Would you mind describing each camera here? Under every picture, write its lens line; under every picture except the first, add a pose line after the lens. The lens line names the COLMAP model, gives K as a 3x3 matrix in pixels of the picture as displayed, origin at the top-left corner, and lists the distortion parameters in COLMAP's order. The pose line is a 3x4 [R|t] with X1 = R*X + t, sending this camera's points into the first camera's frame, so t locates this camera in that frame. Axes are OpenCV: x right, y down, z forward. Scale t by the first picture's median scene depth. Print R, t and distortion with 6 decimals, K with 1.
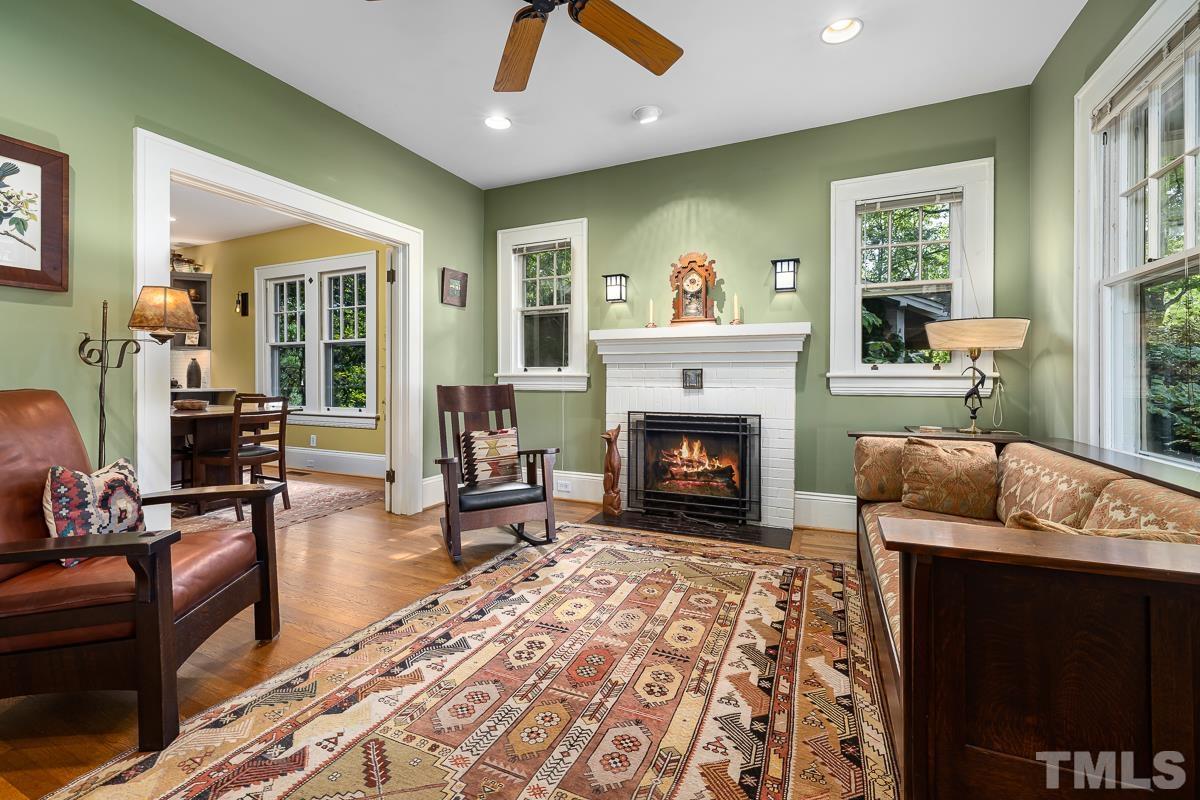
lens RADIAL K [[508.5, 0, 581.4], [0, 508.5, 385.8], [0, 0, 1]] dist [-0.005766, 0.000737]
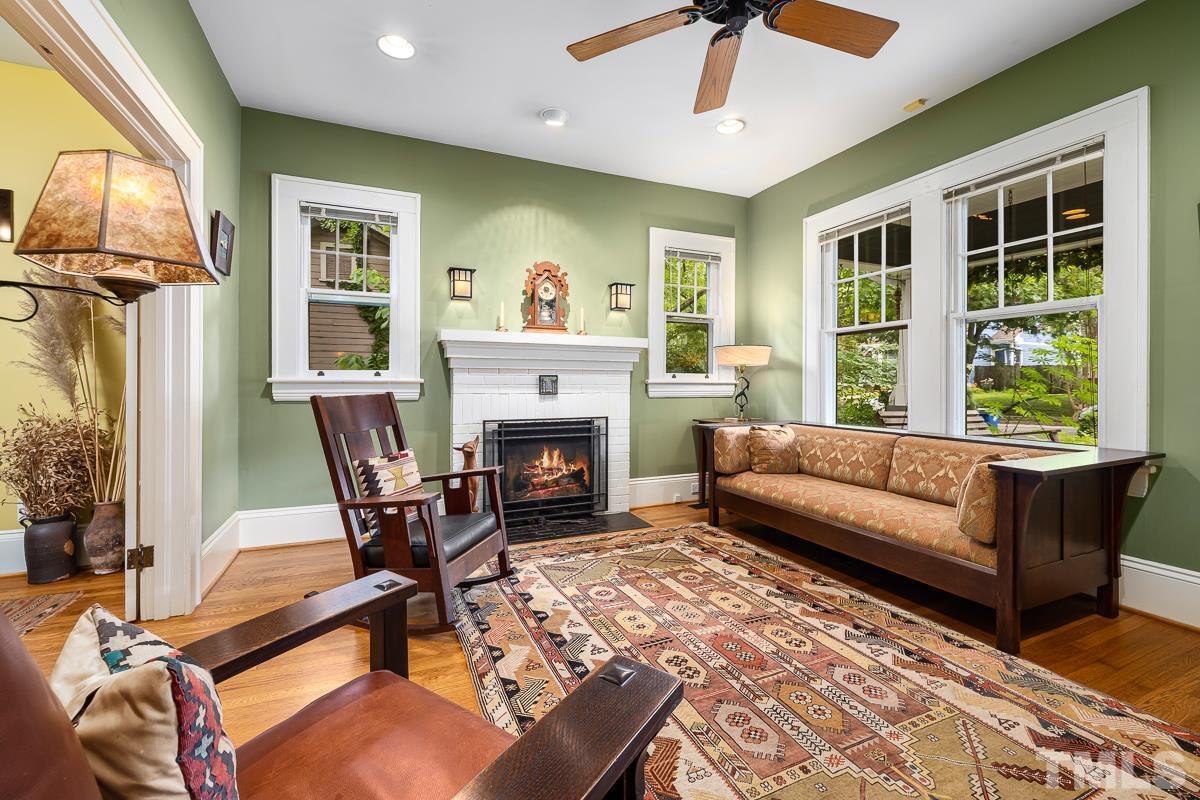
lens RADIAL K [[508.5, 0, 597.8], [0, 508.5, 390.2], [0, 0, 1]] dist [-0.005766, 0.000737]
pose [[0.658517, -0.011329, 0.752481, -0.569943], [0.010563, 0.999927, 0.005811, -0.009706], [-0.752492, 0.004122, 0.658589, 0.293616]]
